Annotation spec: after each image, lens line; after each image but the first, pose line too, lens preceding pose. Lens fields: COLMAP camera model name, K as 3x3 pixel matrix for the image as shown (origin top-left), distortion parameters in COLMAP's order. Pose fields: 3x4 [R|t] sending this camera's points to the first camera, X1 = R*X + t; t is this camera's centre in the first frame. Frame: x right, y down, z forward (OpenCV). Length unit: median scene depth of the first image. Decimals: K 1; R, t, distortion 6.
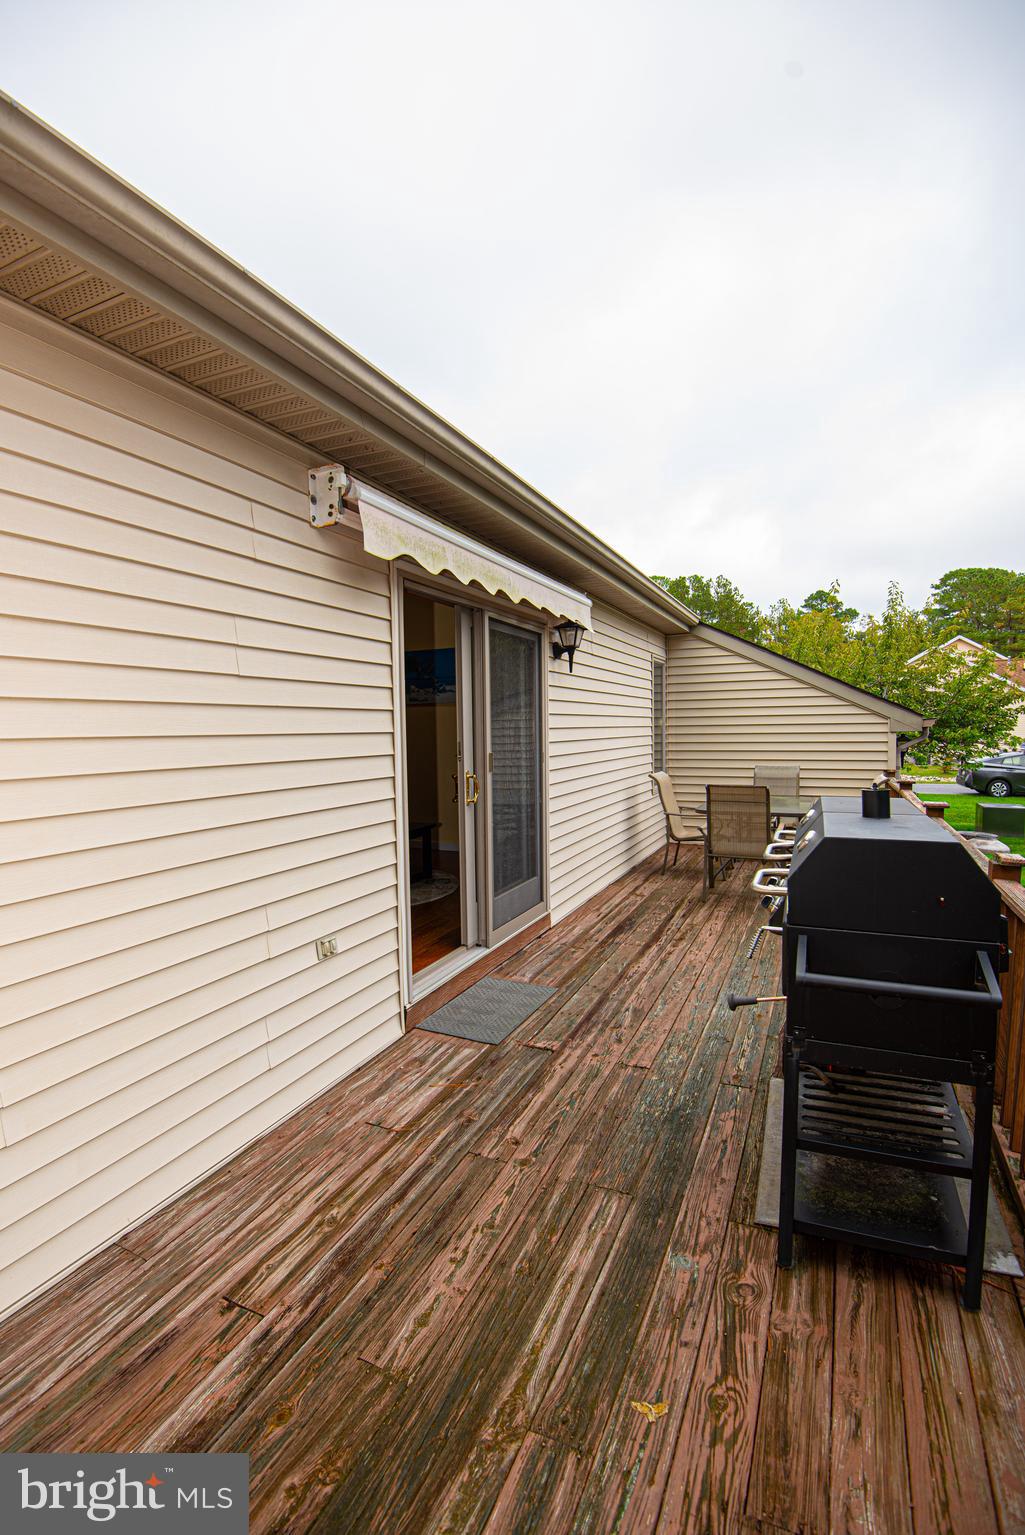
lens RADIAL K [[715.6, 0, 524.0], [0, 715.6, 773.5], [0, 0, 1]] dist [0.015696, -0.002743]
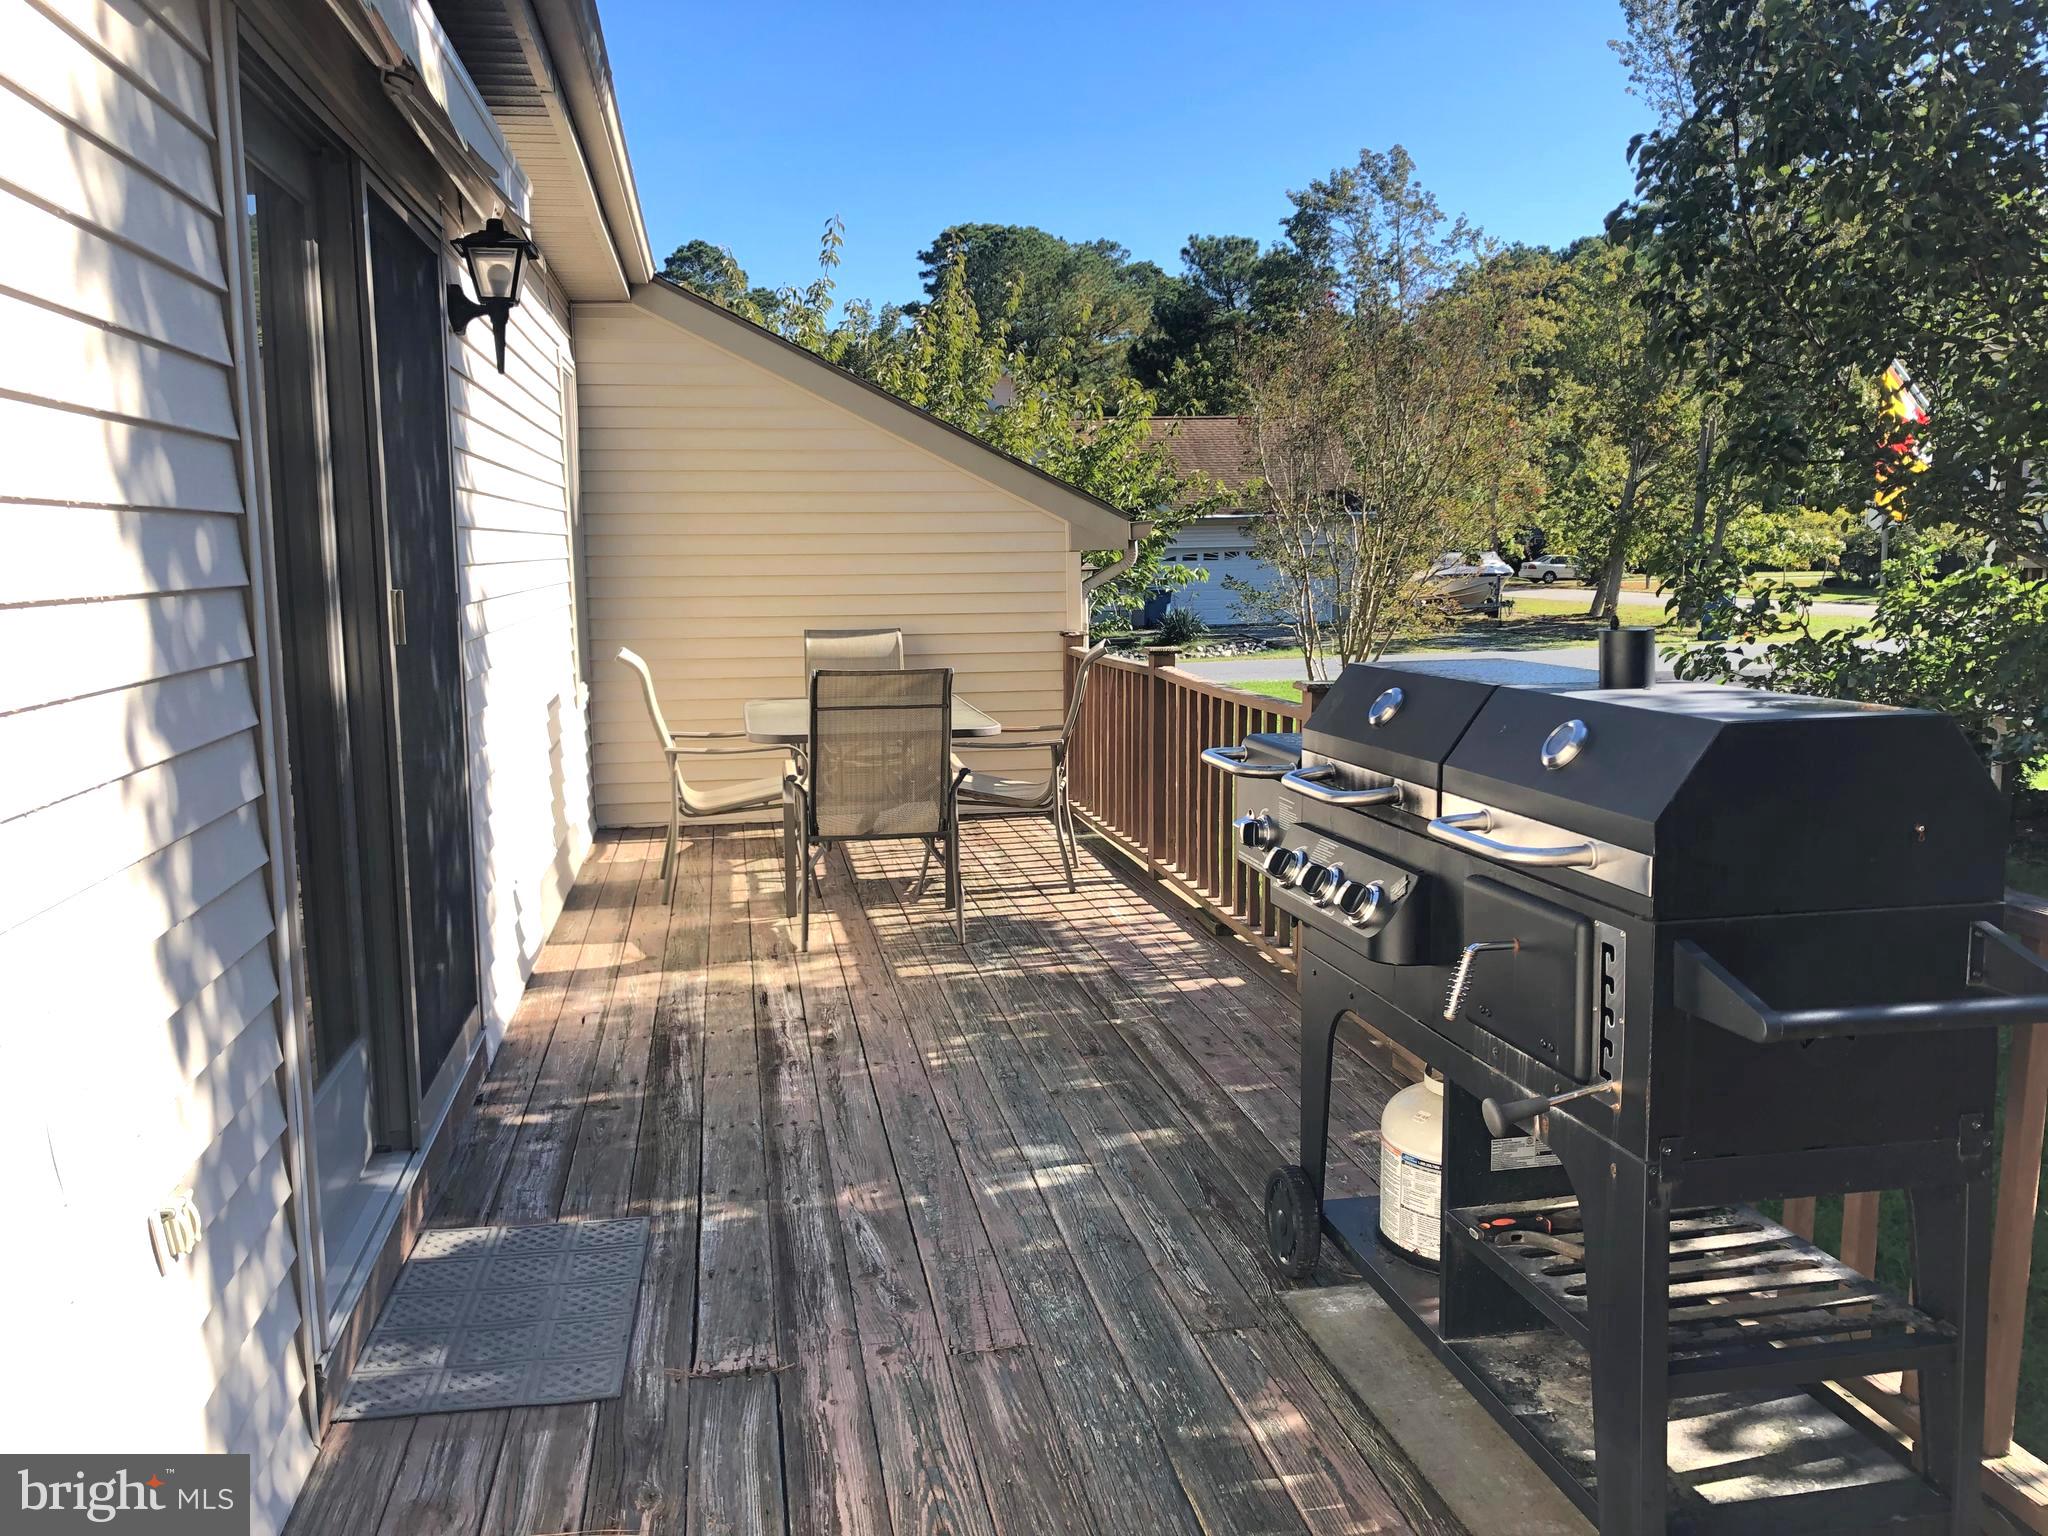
lens RADIAL K [[1679.6, 0, 1034.5], [0, 1679.6, 763.7], [0, 0, 1]] dist [0.045775, 0.004813]
pose [[0.827785, -0.067381, 0.556984, -0.195037], [0.033113, 0.996899, 0.071387, 0.003436], [-0.560067, -0.040650, 0.827449, 0.115665]]
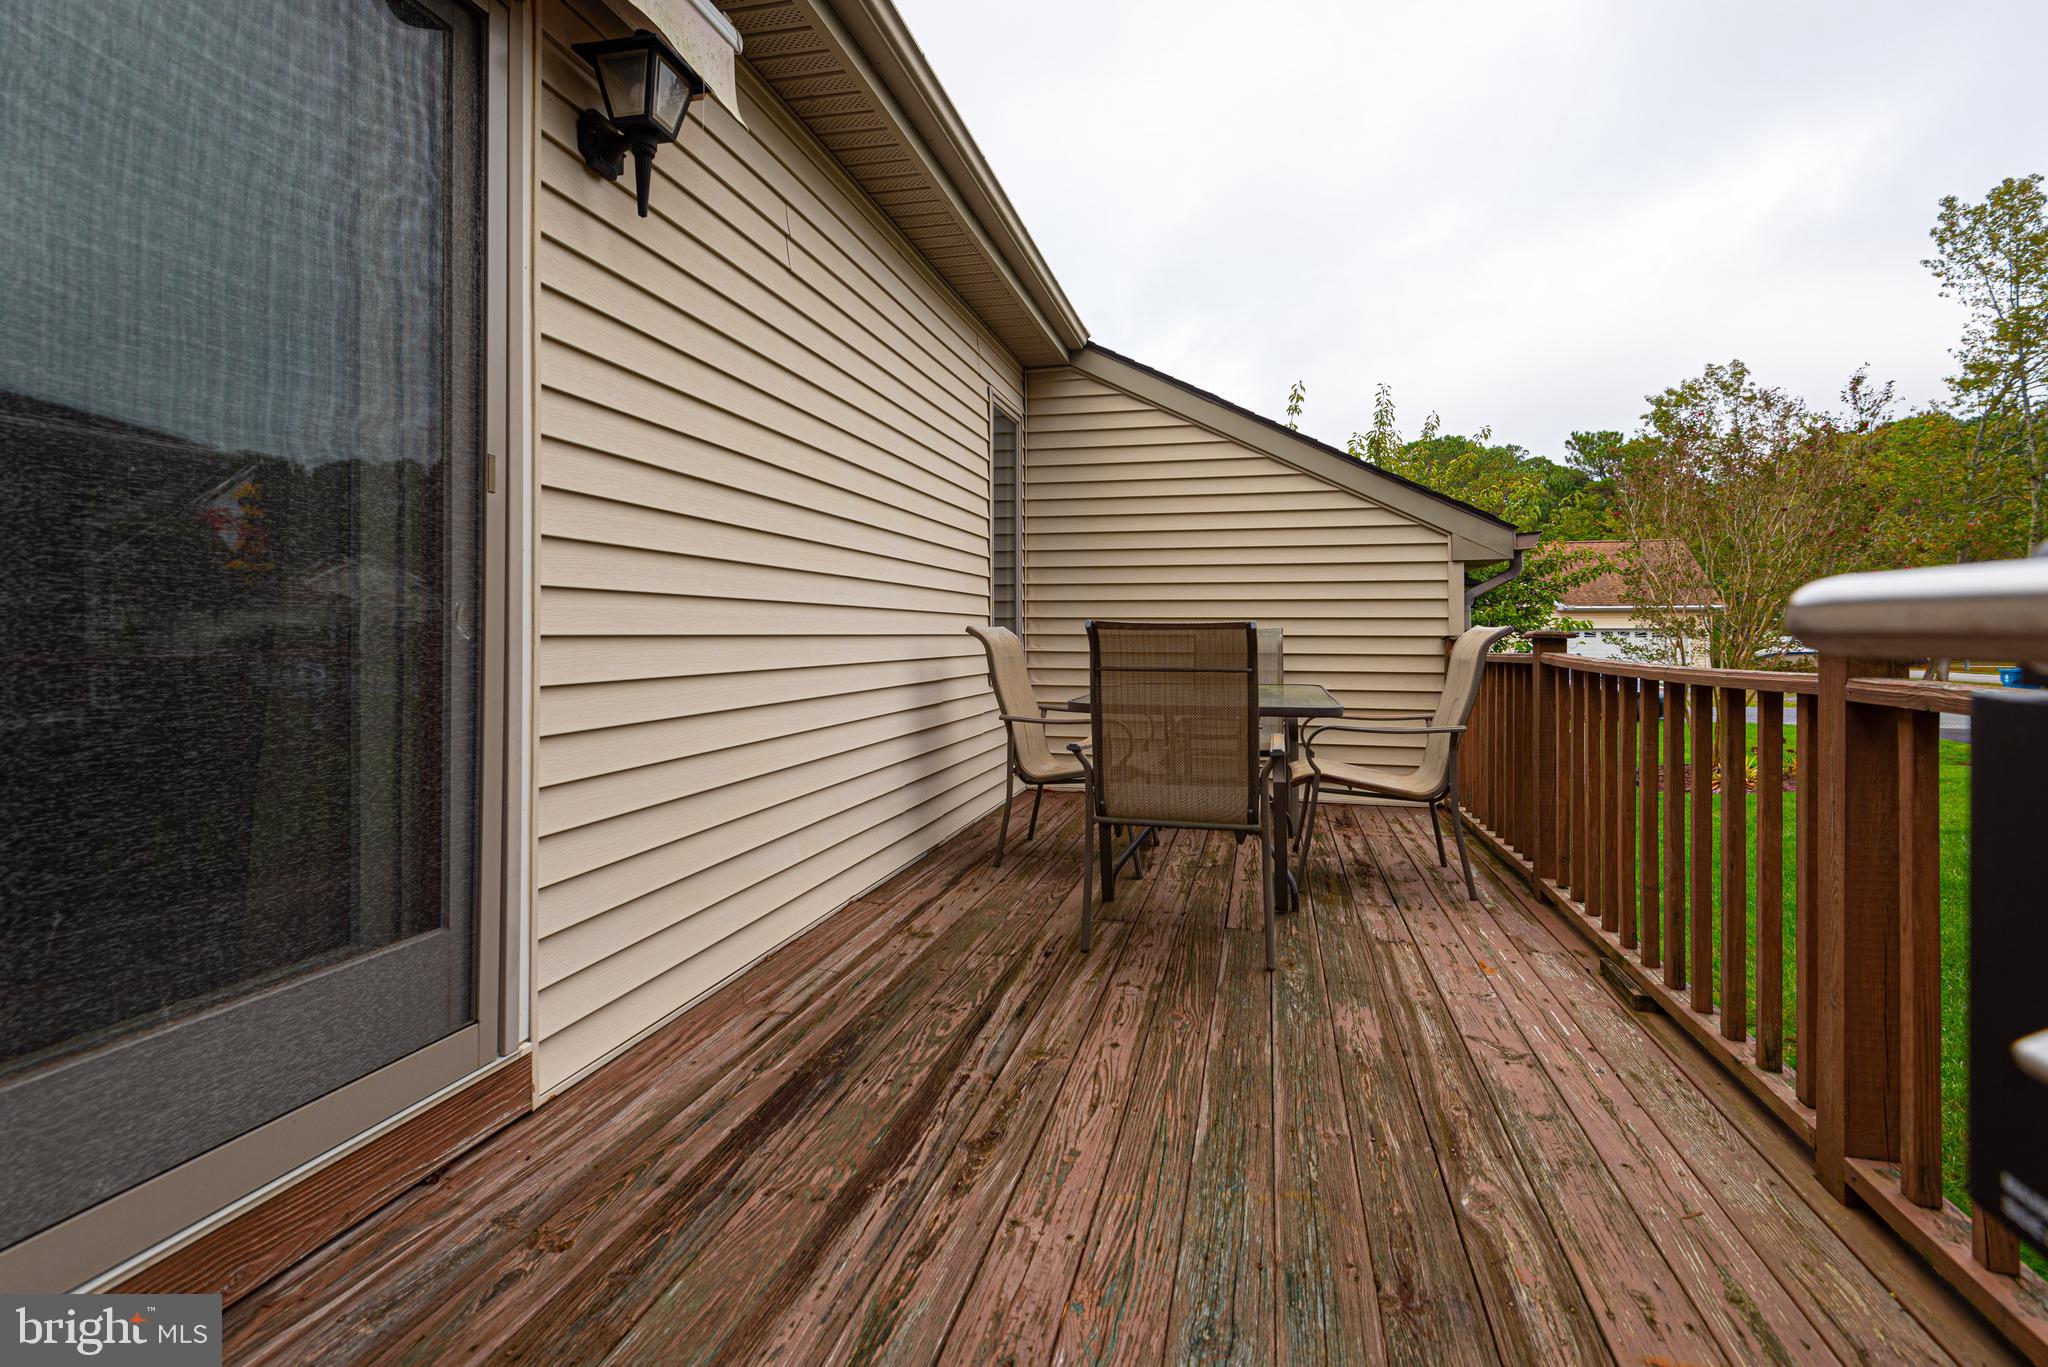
lens RADIAL K [[954.8, 0, 1071.5], [0, 954.8, 614.2], [0, 0, 1]] dist [0.015696, -0.002743]
pose [[0.979152, 0.021117, 0.202030, 0.153179], [-0.003625, 0.996240, -0.086562, 0.053968], [-0.203098, 0.084025, 0.975547, 0.551249]]
